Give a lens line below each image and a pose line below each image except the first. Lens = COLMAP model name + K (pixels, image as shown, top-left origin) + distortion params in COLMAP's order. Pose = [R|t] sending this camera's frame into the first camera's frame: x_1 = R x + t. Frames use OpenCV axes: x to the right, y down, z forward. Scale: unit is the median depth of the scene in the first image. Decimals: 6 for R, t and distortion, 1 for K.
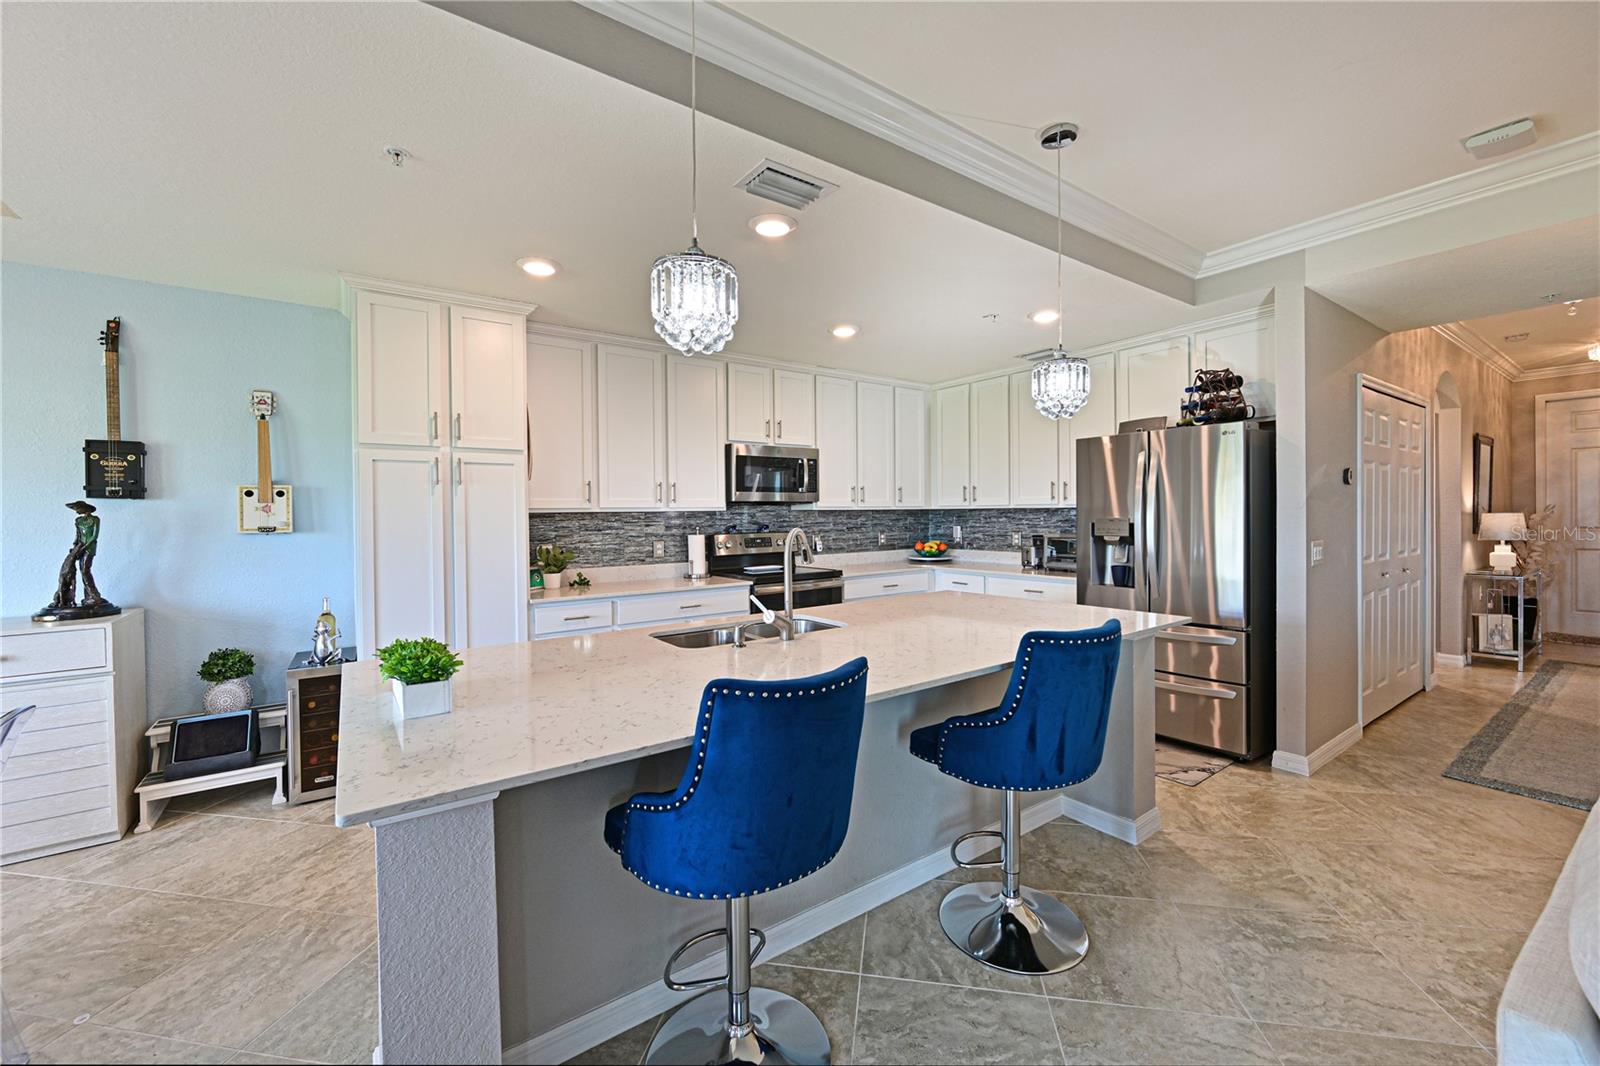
lens RADIAL K [[631.0, 0, 796.6], [0, 631.0, 517.7], [0, 0, 1]] dist [-0.001729, 0.000413]
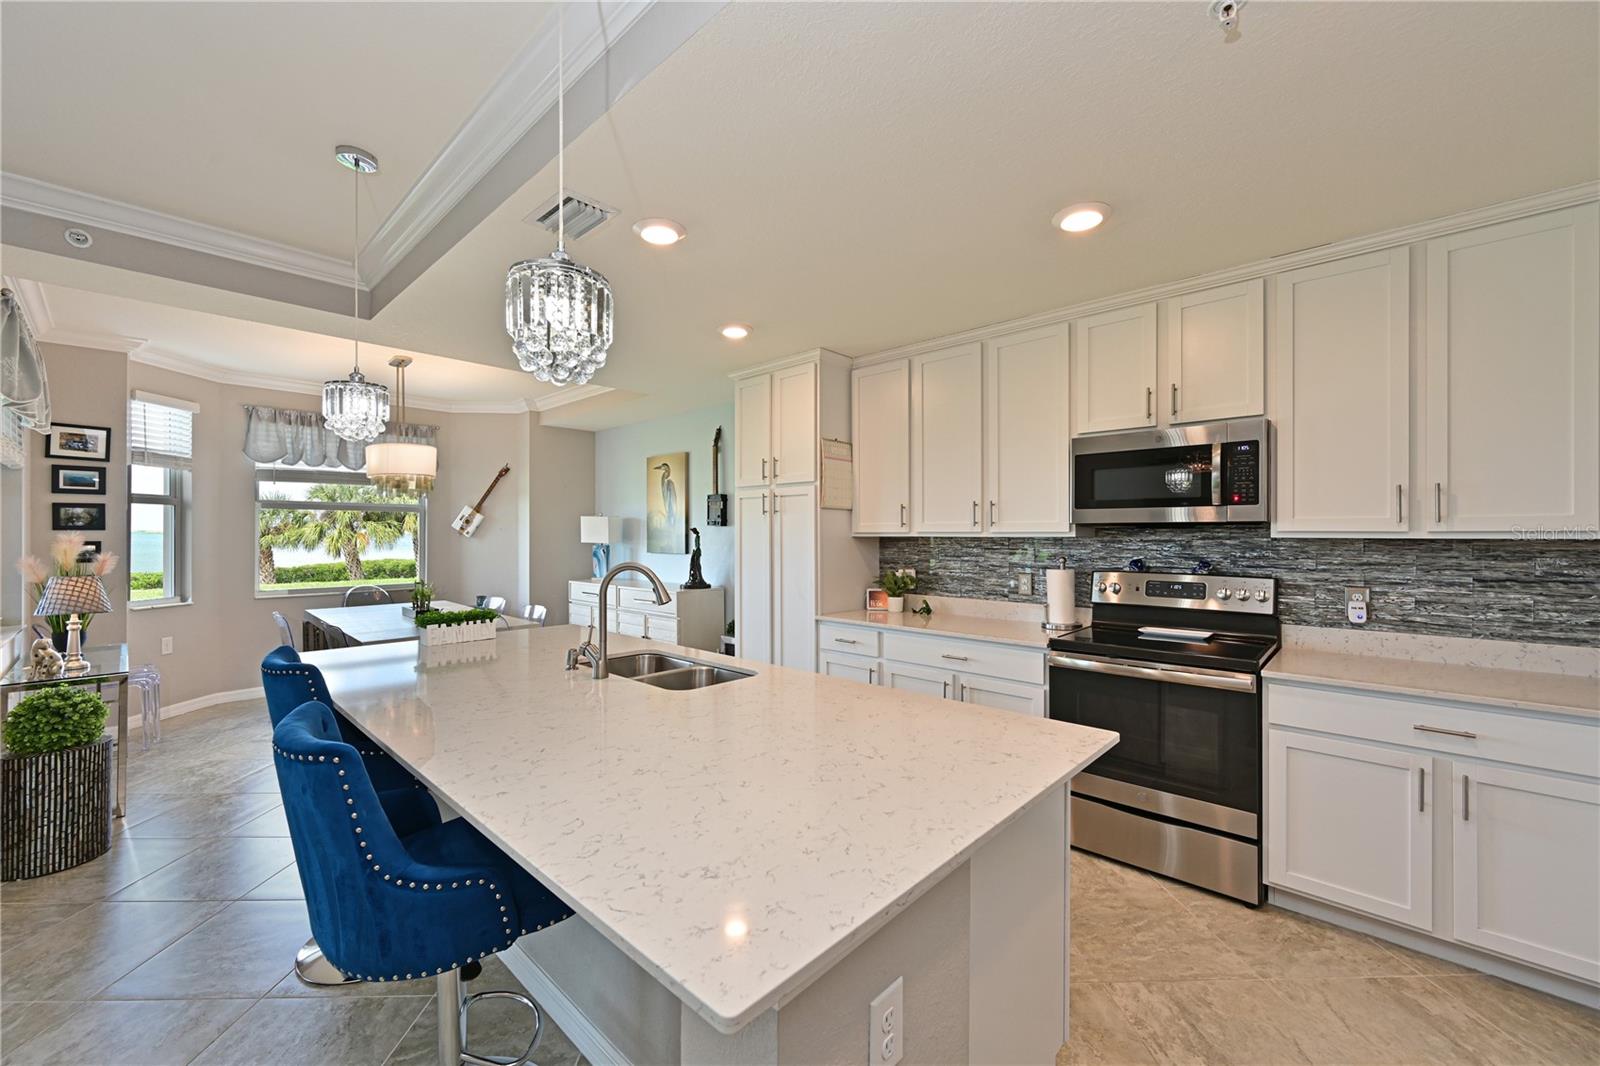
lens RADIAL K [[631.0, 0, 798.5], [0, 631.0, 537.4], [0, 0, 1]] dist [-0.001729, 0.000413]
pose [[0.193562, 0.017687, -0.980929, 0.630513], [-0.007557, 0.999835, 0.016537, -0.024660], [0.981059, 0.004212, 0.193664, 0.716744]]
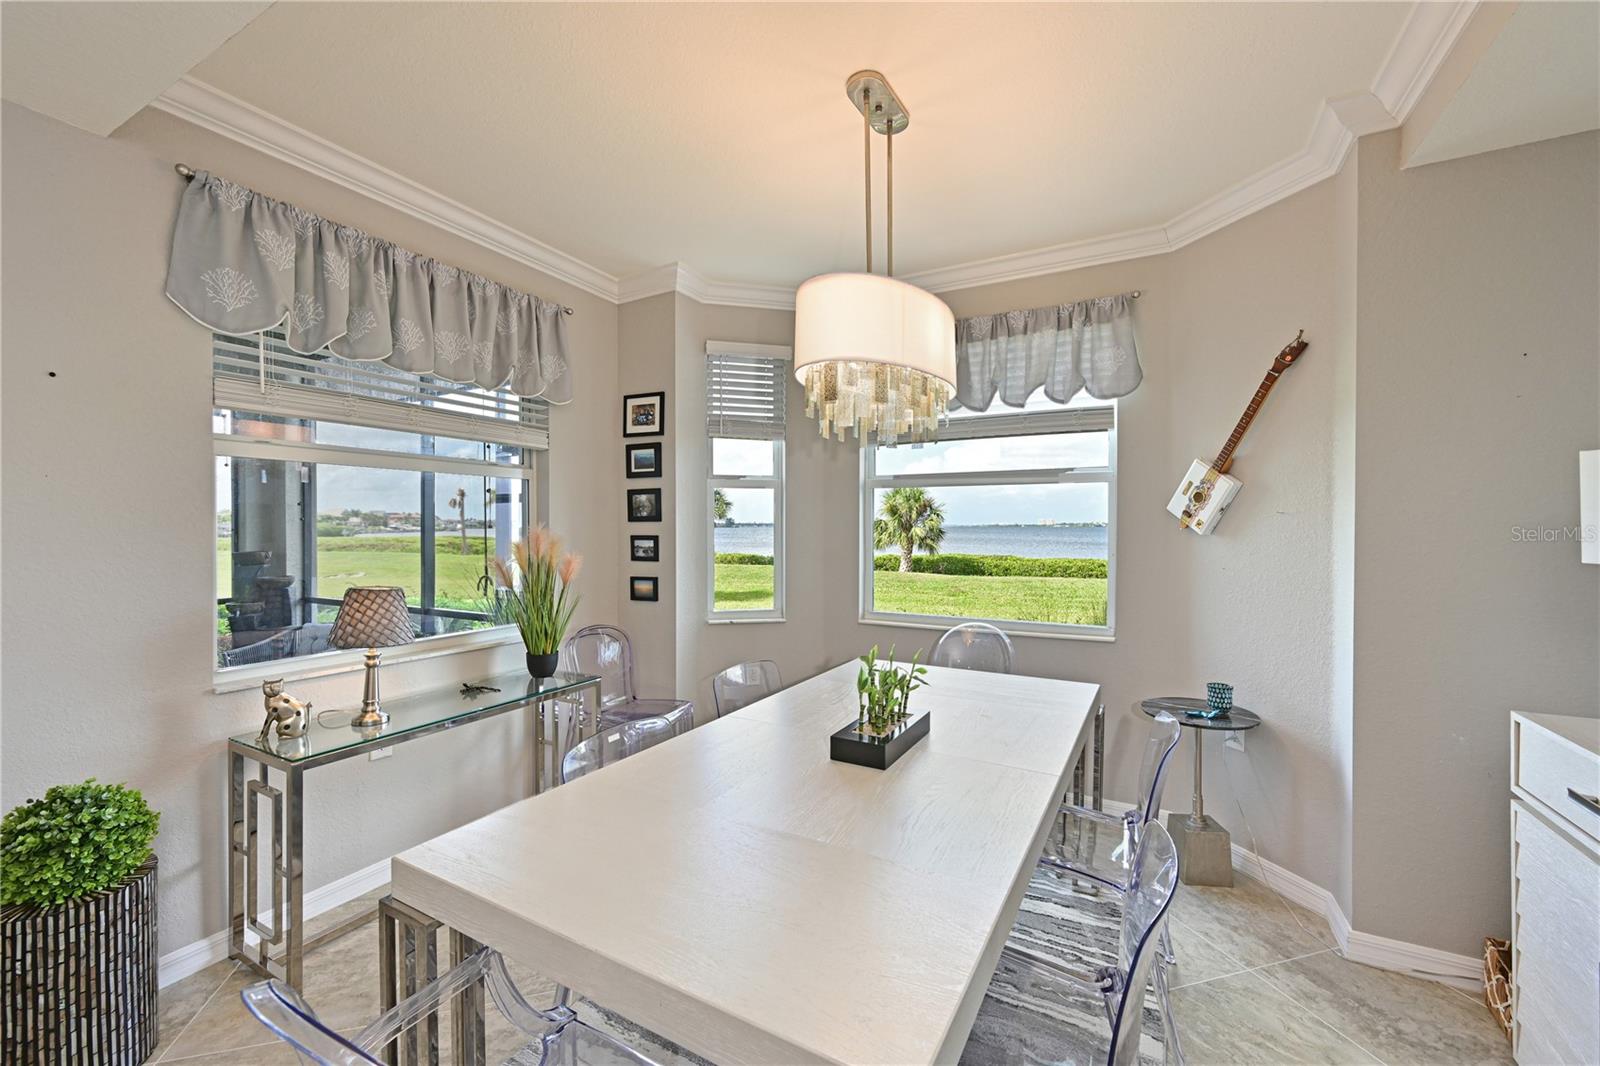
lens RADIAL K [[631.0, 0, 806.9], [0, 631.0, 536.2], [0, 0, 1]] dist [-0.001729, 0.000413]
pose [[-0.898464, 0.017722, -0.438690, -0.561986], [0.008075, 0.999683, 0.023848, -0.008189], [0.438974, 0.017885, -0.898322, 0.607375]]
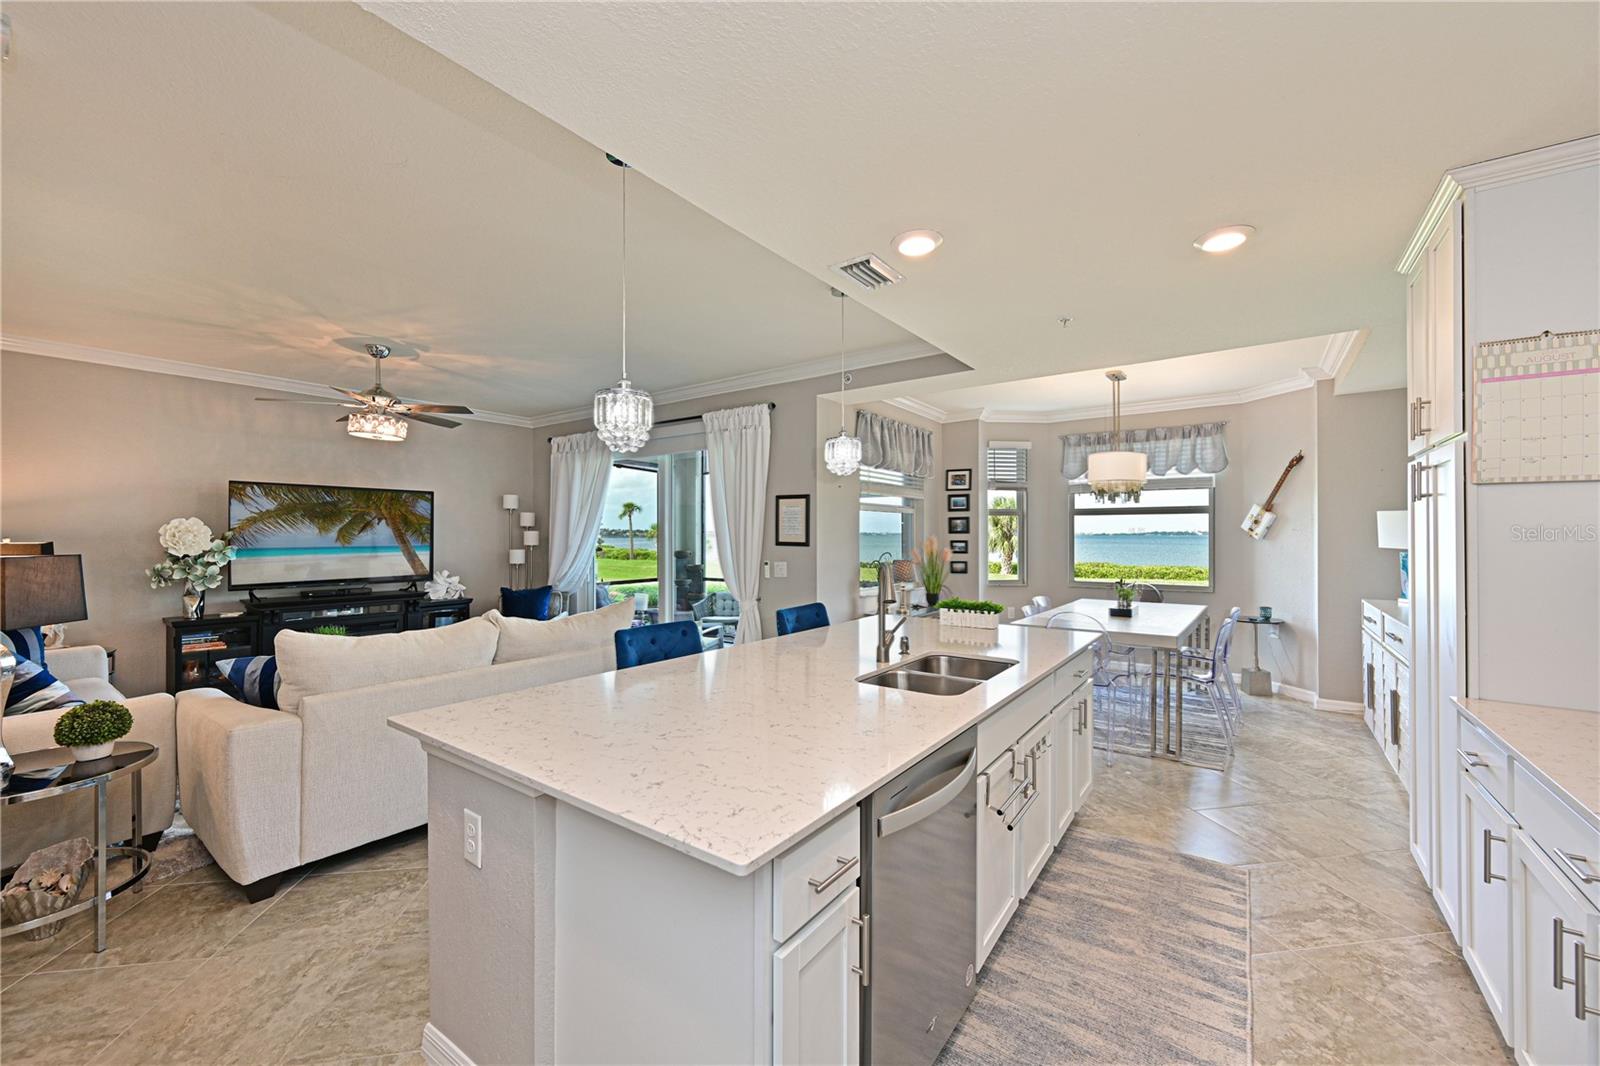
lens RADIAL K [[631.0, 0, 792.8], [0, 631.0, 537.1], [0, 0, 1]] dist [-0.001729, 0.000413]
pose [[-0.951072, 0.013886, -0.308659, 0.299696], [0.011008, 0.999878, 0.011063, -0.024543], [0.308775, 0.007124, -0.951109, 1.293814]]
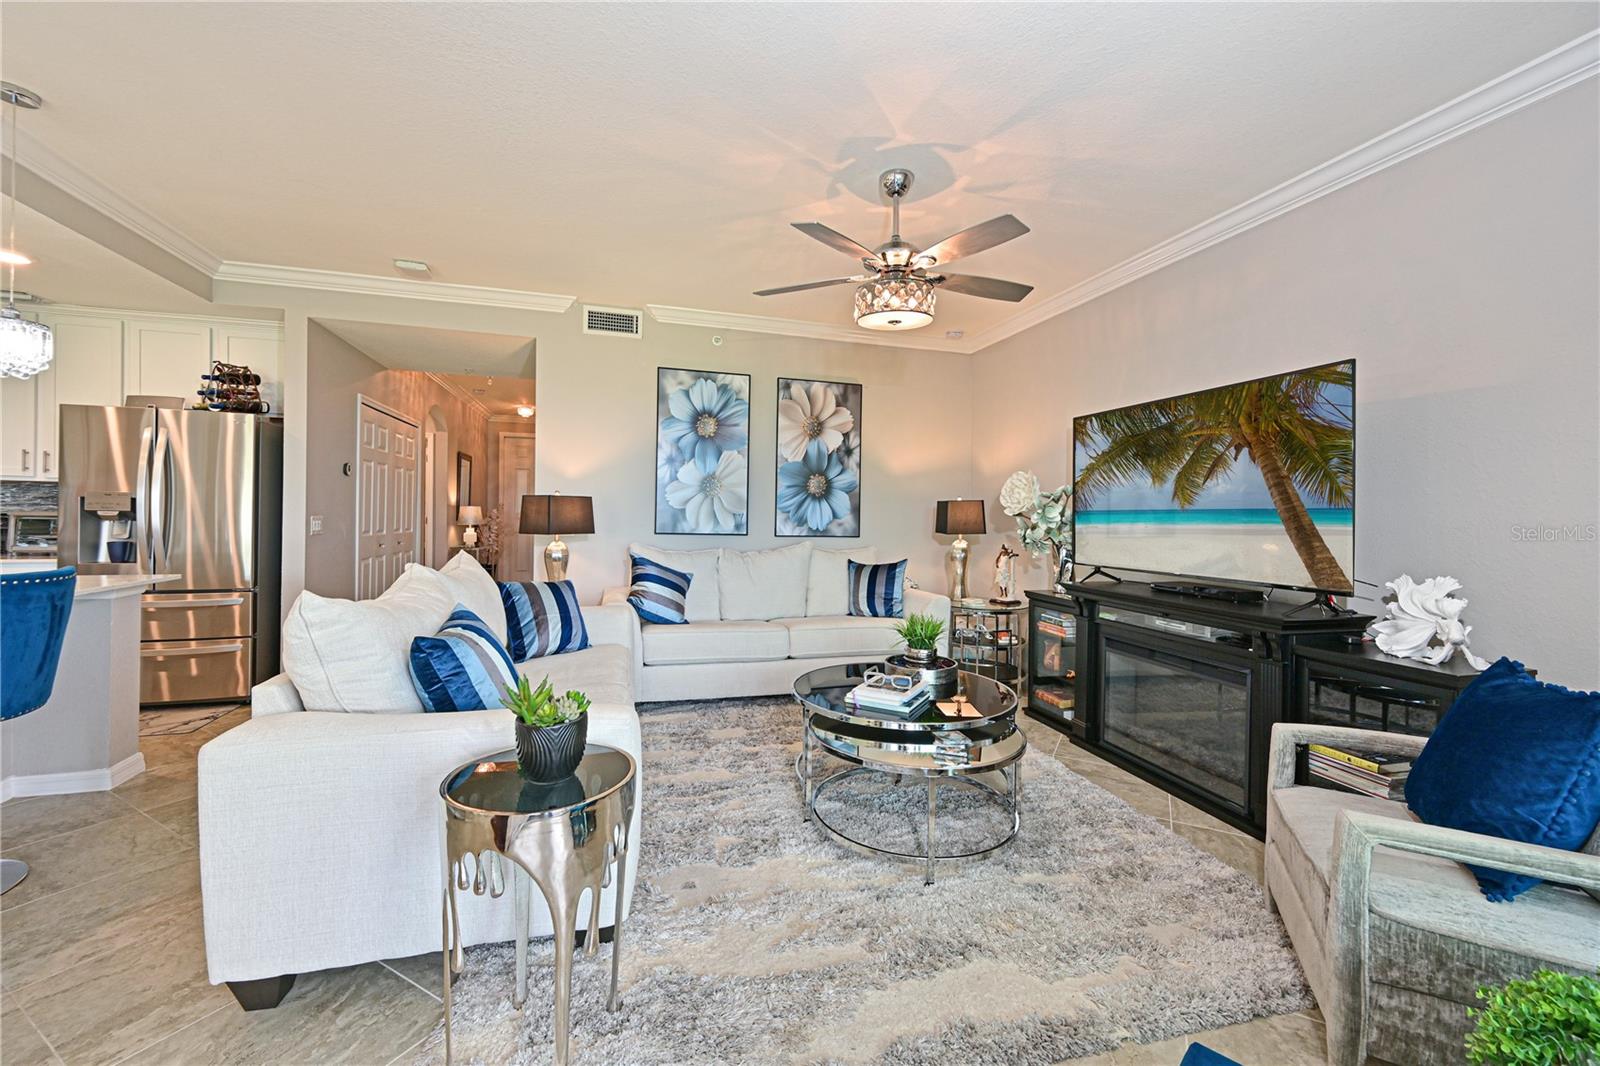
lens RADIAL K [[631.0, 0, 805.4], [0, 631.0, 519.7], [0, 0, 1]] dist [-0.001729, 0.000413]
pose [[0.312920, 0.012712, 0.949694, -0.084213], [-0.013661, 0.999867, -0.008882, 0.038919], [-0.949681, -0.010195, 0.313052, -0.329626]]
